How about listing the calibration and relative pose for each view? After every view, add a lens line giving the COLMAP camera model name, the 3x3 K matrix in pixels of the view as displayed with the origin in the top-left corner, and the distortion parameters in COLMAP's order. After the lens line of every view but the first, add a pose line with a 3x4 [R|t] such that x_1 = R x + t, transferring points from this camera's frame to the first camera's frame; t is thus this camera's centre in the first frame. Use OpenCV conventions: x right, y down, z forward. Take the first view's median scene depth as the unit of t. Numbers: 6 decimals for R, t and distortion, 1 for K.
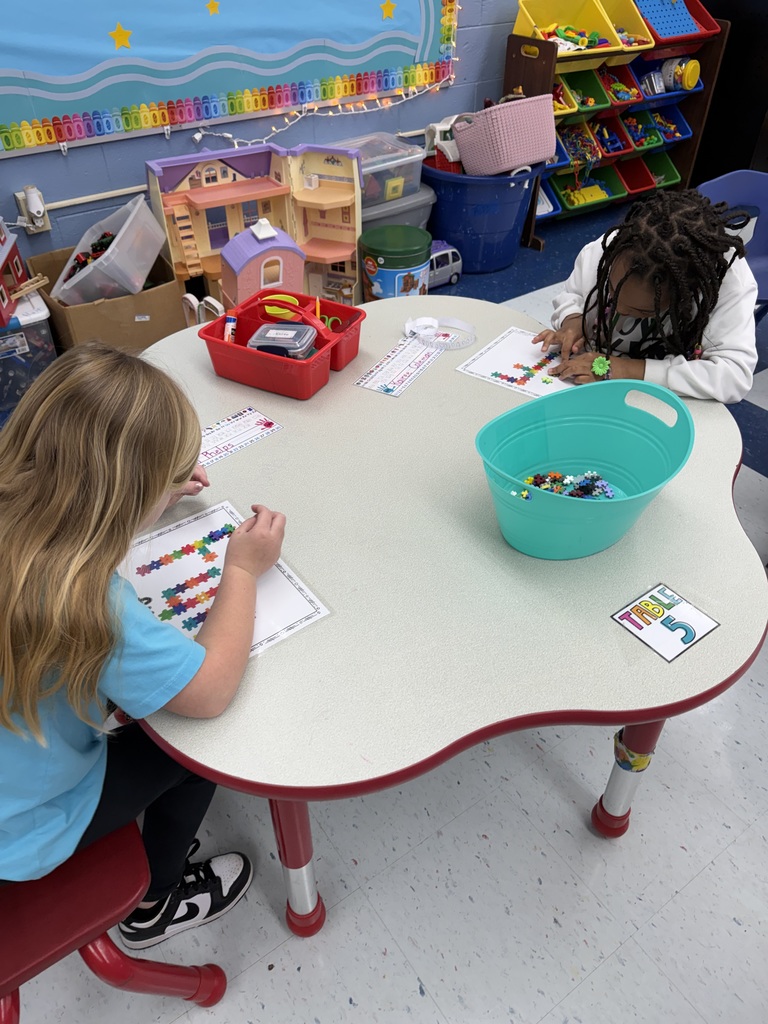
lens RADIAL K [[752.6, 0, 377.3], [0, 752.6, 514.2], [0, 0, 1]] dist [0.003240, -0.009774]
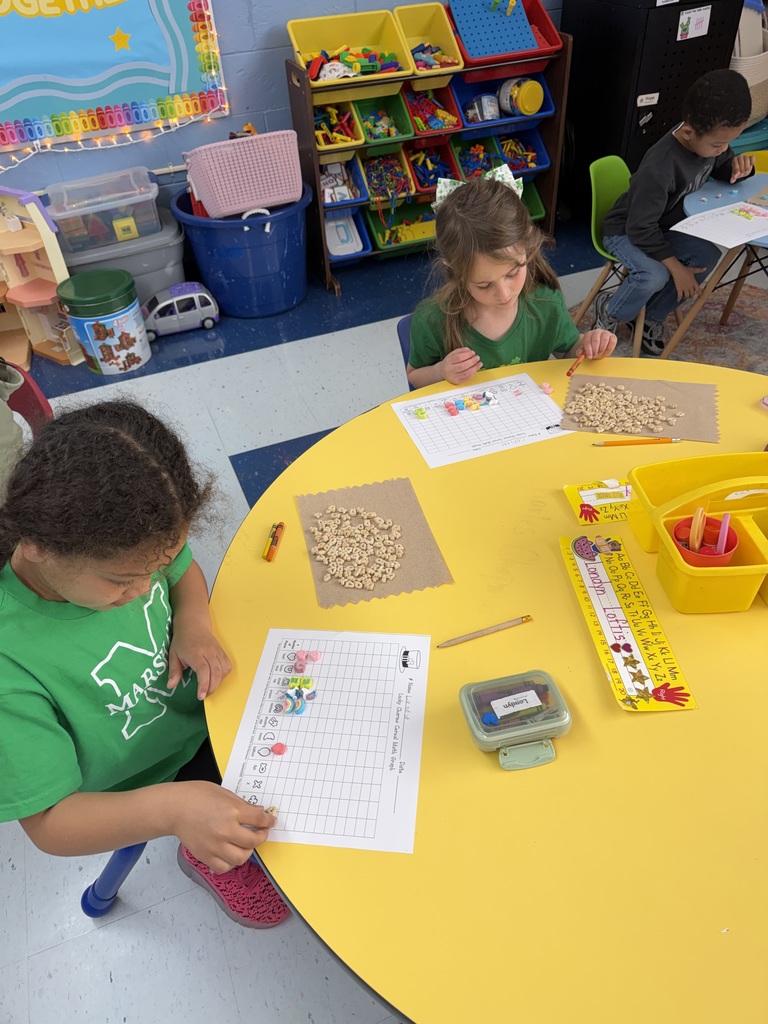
lens RADIAL K [[752.6, 0, 387.0], [0, 752.6, 518.6], [0, 0, 1]] dist [0.003240, -0.009774]
pose [[0.968599, 0.126756, -0.213889, 0.568080], [-0.117024, 0.991456, 0.057613, -0.153274], [0.219364, -0.030774, 0.975158, 0.119091]]
